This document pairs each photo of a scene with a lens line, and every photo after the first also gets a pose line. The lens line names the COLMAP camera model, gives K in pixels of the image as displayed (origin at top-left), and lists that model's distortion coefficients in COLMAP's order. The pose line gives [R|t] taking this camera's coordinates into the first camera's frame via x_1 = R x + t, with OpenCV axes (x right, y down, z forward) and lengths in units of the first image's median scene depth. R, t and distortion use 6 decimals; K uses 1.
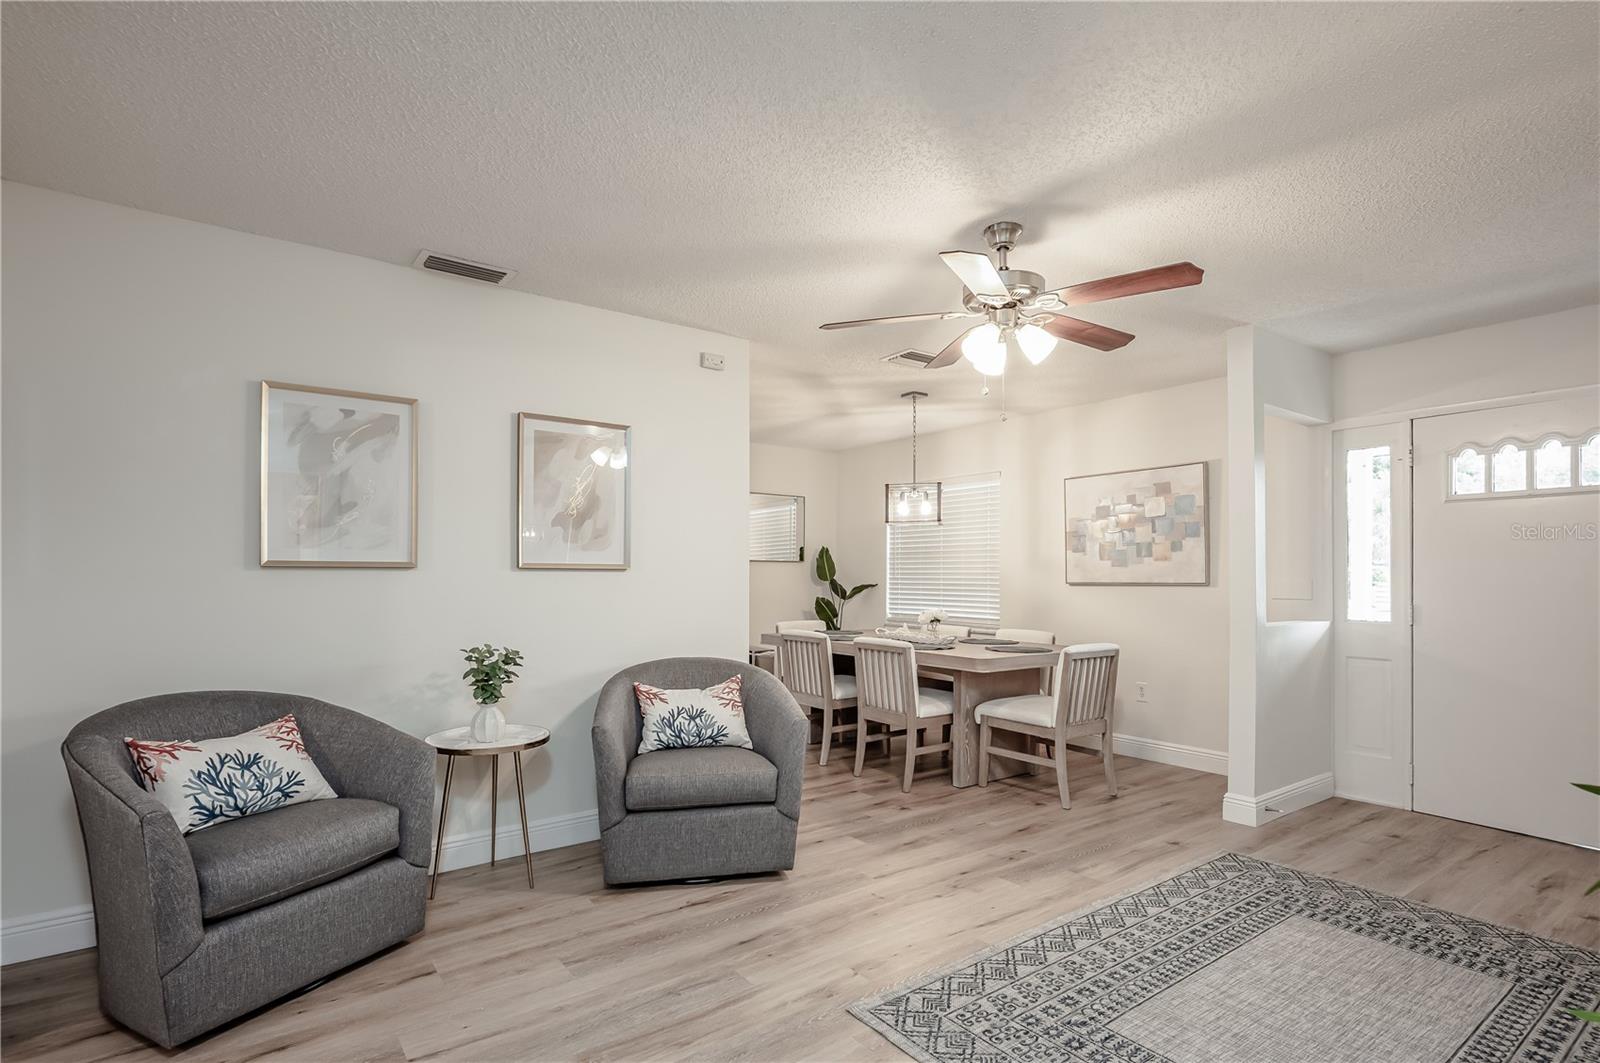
lens RADIAL K [[780.1, 0, 805.2], [0, 780.1, 573.2], [0, 0, 1]] dist [0.001235, 0.000596]
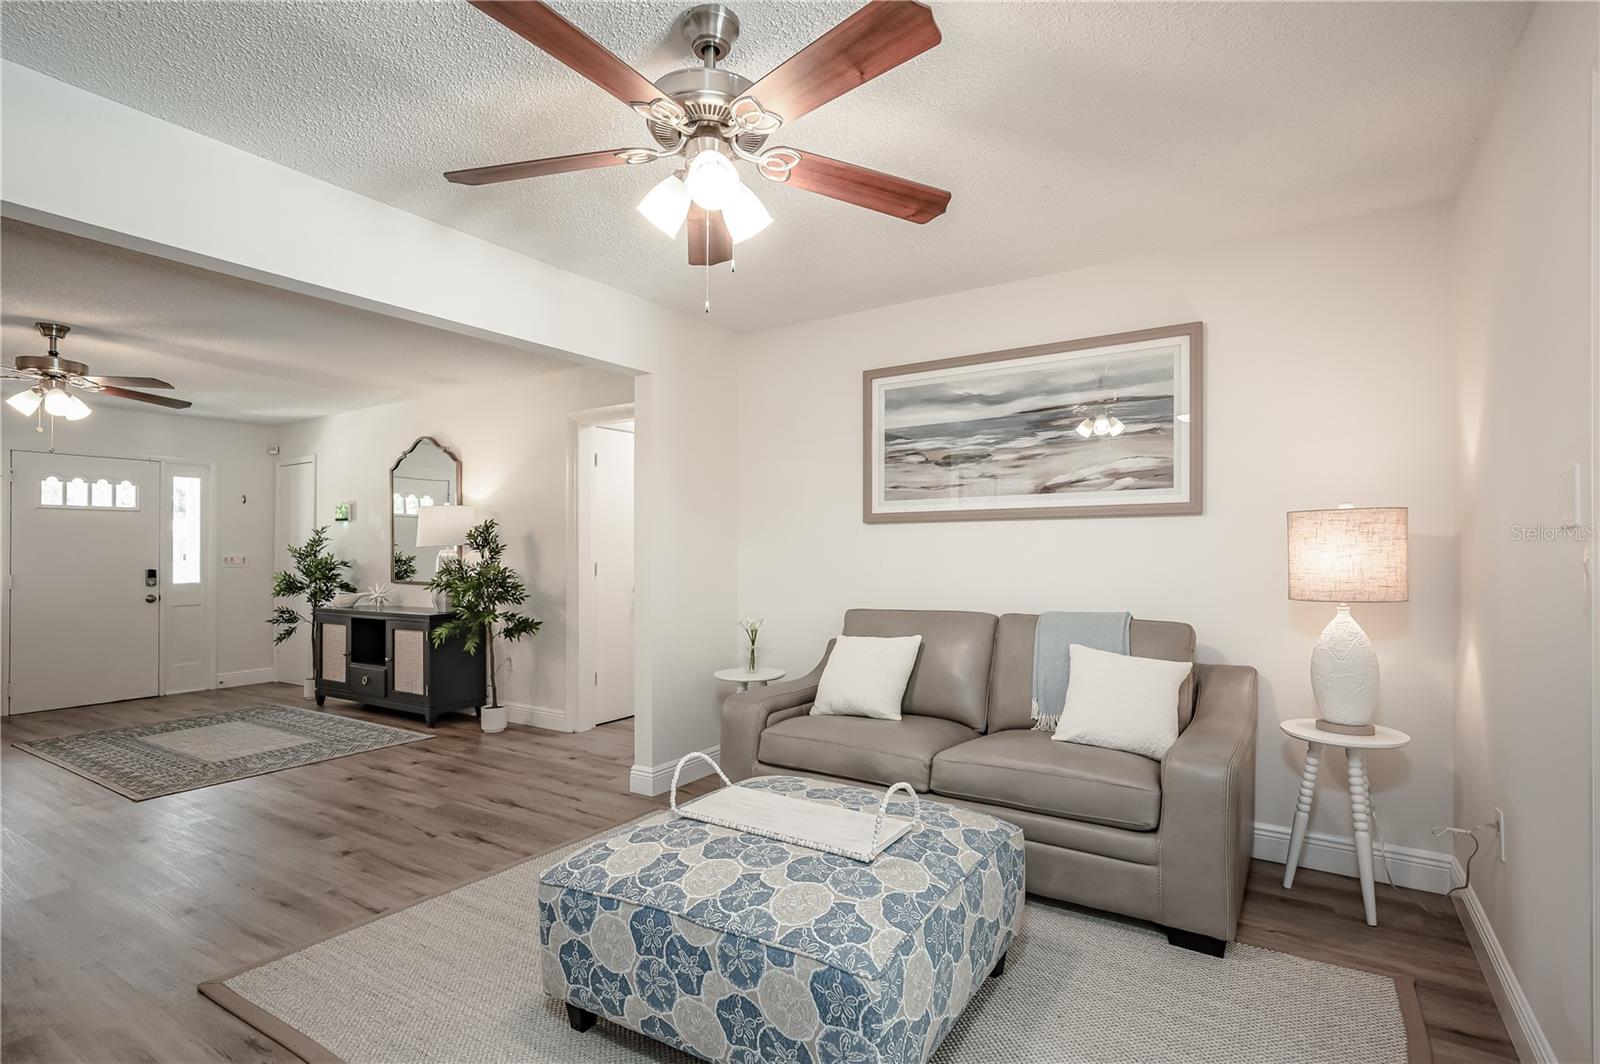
lens RADIAL K [[777.7, 0, 799.3], [0, 777.7, 551.8], [0, 0, 1]] dist [0.001482, 0.000607]
pose [[-0.347074, 0.004321, 0.937828, -1.080642], [0.004525, 0.999985, -0.002932, 0.006529], [-0.937827, 0.003225, -0.347089, 0.109742]]
